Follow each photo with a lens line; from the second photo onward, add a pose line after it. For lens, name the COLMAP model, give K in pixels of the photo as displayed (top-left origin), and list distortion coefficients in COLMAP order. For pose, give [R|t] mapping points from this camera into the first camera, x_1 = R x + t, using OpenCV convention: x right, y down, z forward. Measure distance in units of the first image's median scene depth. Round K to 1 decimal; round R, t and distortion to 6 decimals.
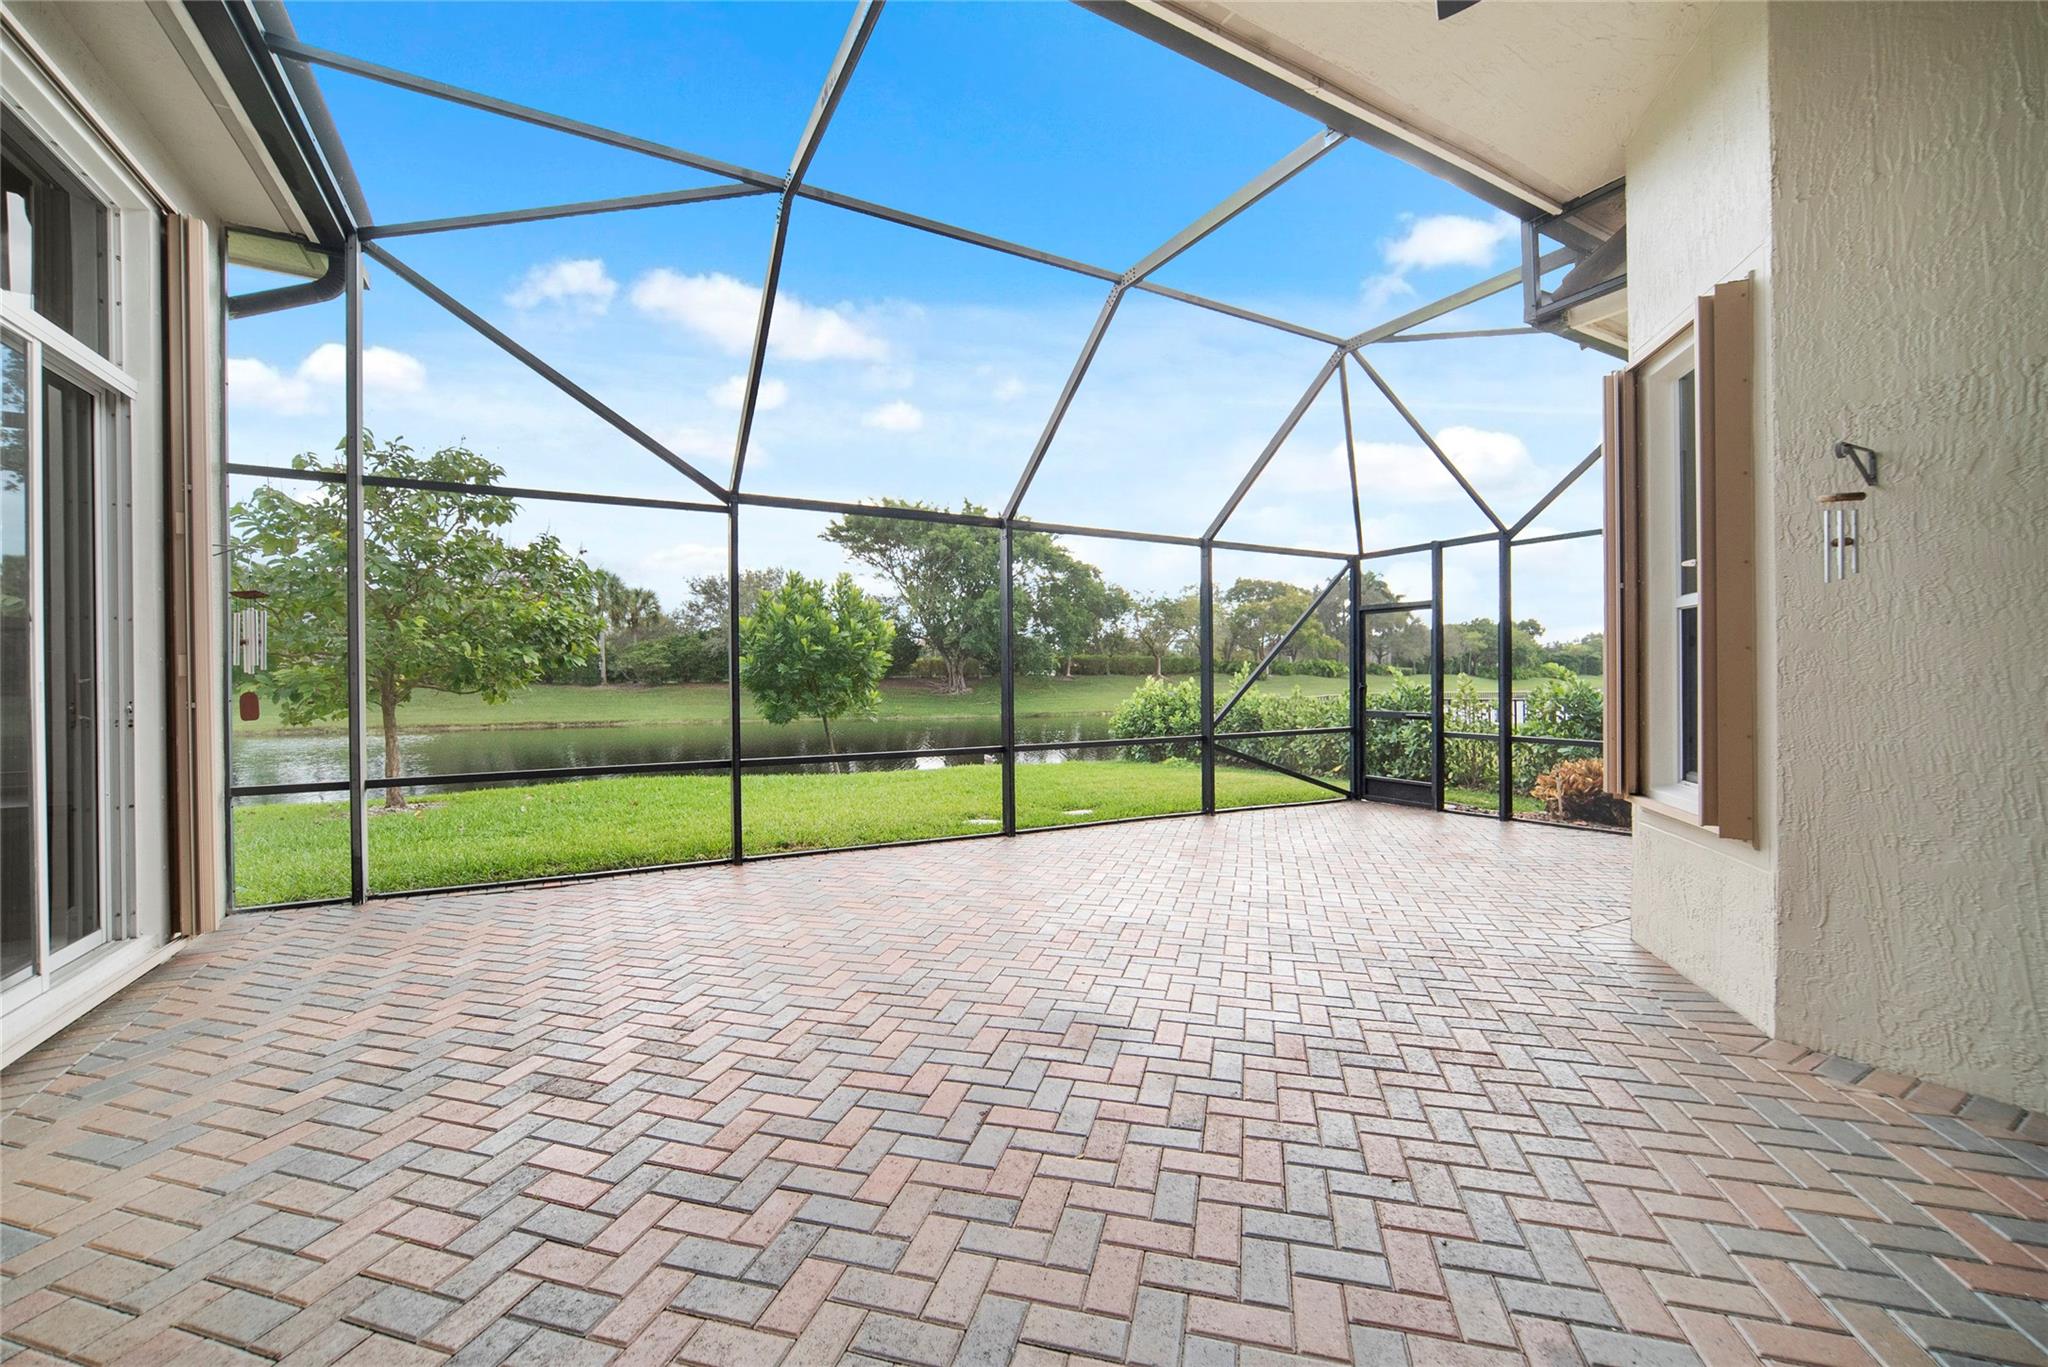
lens RADIAL K [[819.4, 0, 1066.5], [0, 819.4, 682.3], [0, 0, 1]] dist [-0.032088, 0.010819]
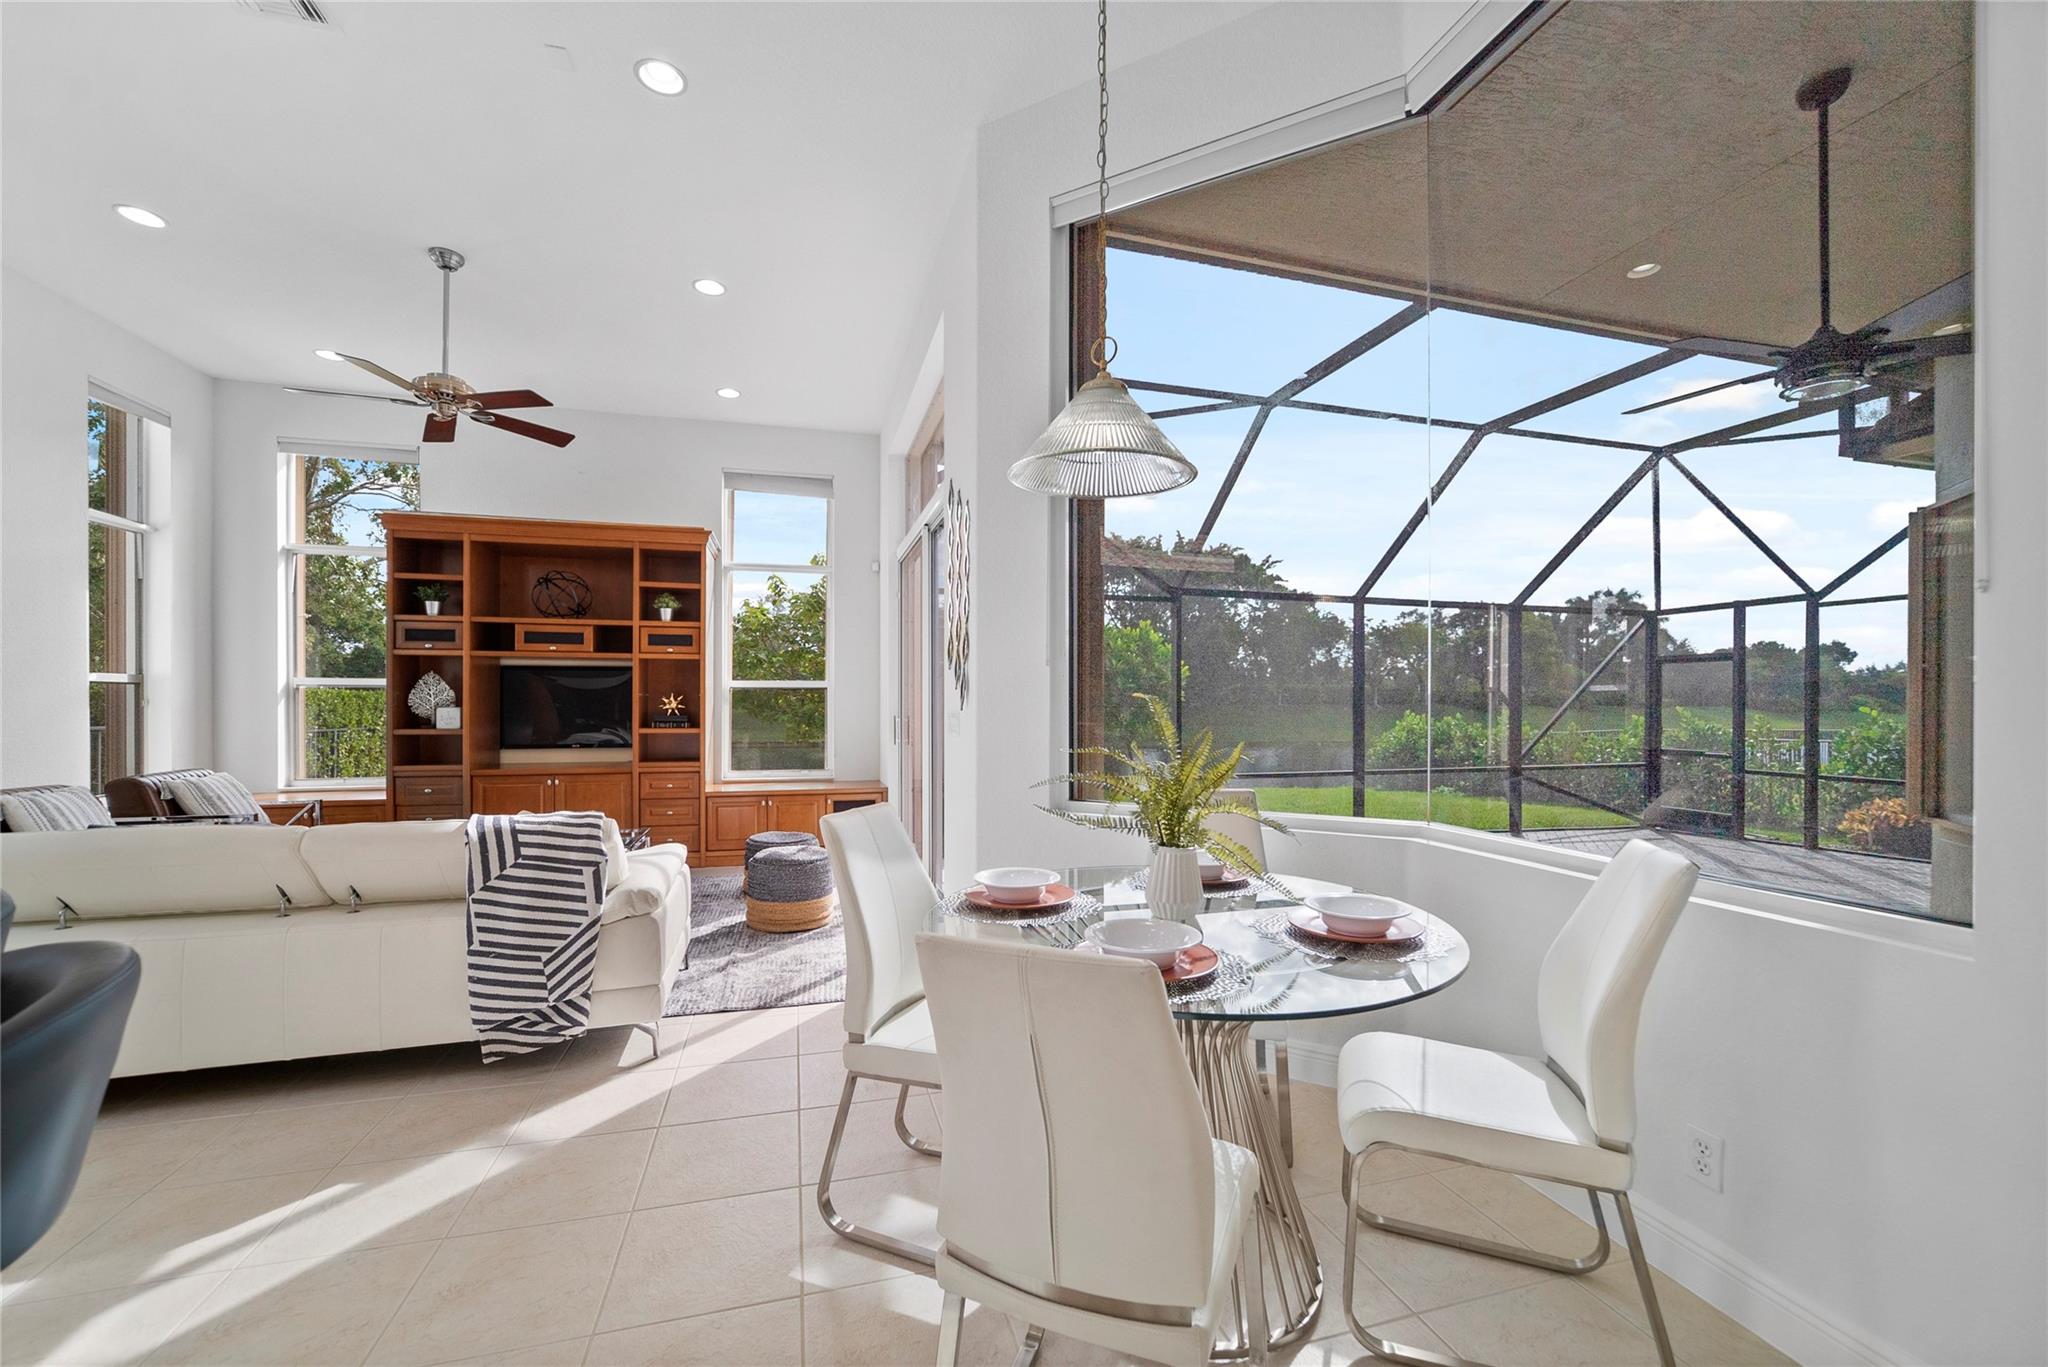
lens RADIAL K [[819.4, 0, 1033.4], [0, 819.4, 704.5], [0, 0, 1]] dist [-0.032088, 0.010819]
pose [[0.964613, 0.012446, -0.263375, -0.291413], [-0.013729, 0.999901, -0.003031, -0.017762], [0.263311, 0.006539, 0.964689, -0.501909]]
